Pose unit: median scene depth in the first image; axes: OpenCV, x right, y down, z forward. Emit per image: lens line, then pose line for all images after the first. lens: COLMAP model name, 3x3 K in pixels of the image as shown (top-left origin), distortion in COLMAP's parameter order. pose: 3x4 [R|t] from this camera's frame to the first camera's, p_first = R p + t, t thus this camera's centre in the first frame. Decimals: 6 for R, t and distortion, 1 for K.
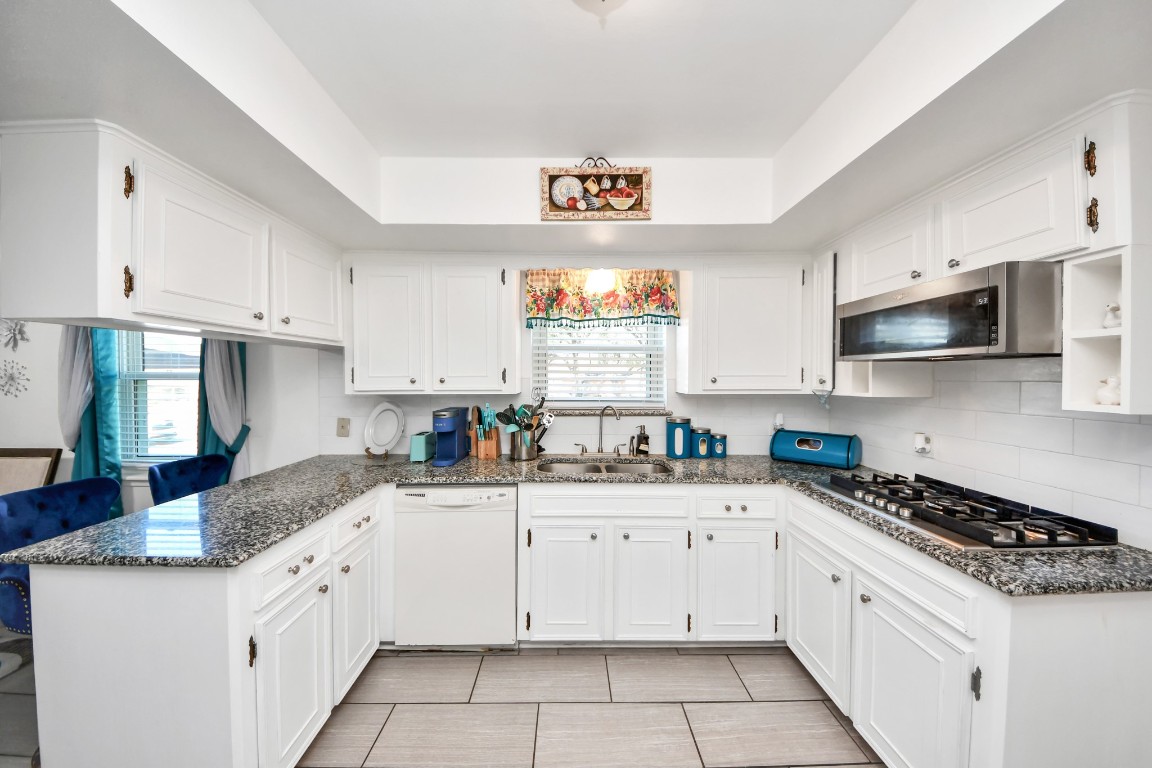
lens RADIAL K [[400.2, 0, 590.4], [0, 400.2, 382.0], [0, 0, 1]] dist [-0.001037, -0.003428]
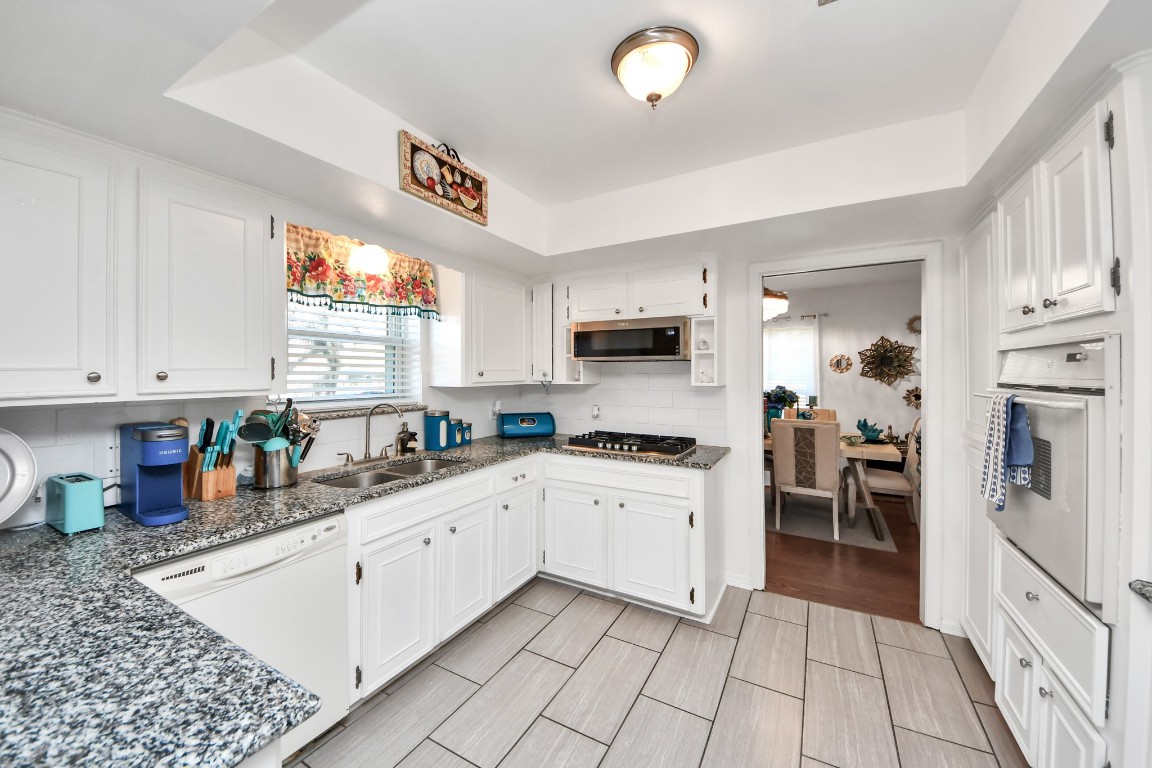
lens RADIAL K [[407.6, 0, 571.6], [0, 407.6, 372.7], [0, 0, 1]] dist [0.000541, -0.009780]
pose [[0.513427, -0.000693, 0.858133, -0.563116], [0.014565, 0.999863, -0.007908, 0.005420], [-0.858010, 0.016559, 0.513367, 0.192594]]
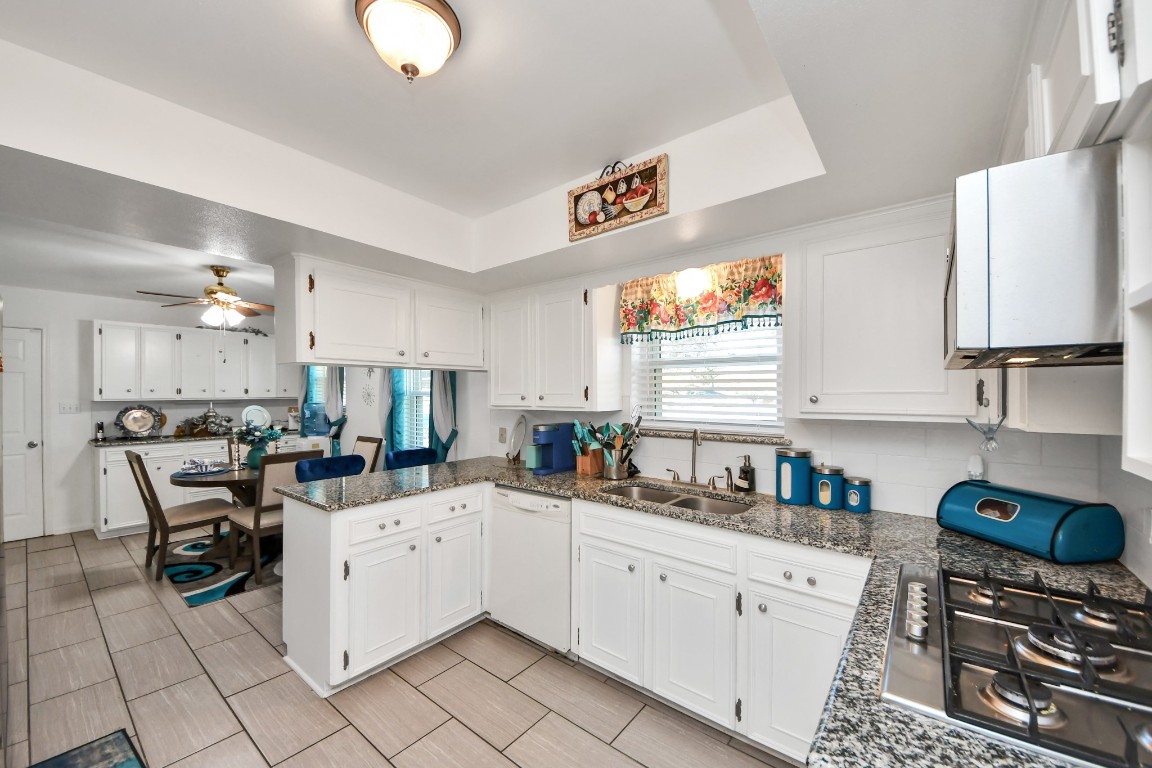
lens RADIAL K [[449.5, 0, 578.2], [0, 449.5, 393.1], [0, 0, 1]] dist [0.001475, -0.015822]
pose [[0.759777, -0.001311, -0.650182, 0.522685], [-0.007911, 0.999905, -0.011262, -0.002996], [0.650135, 0.013700, 0.759695, 0.116561]]
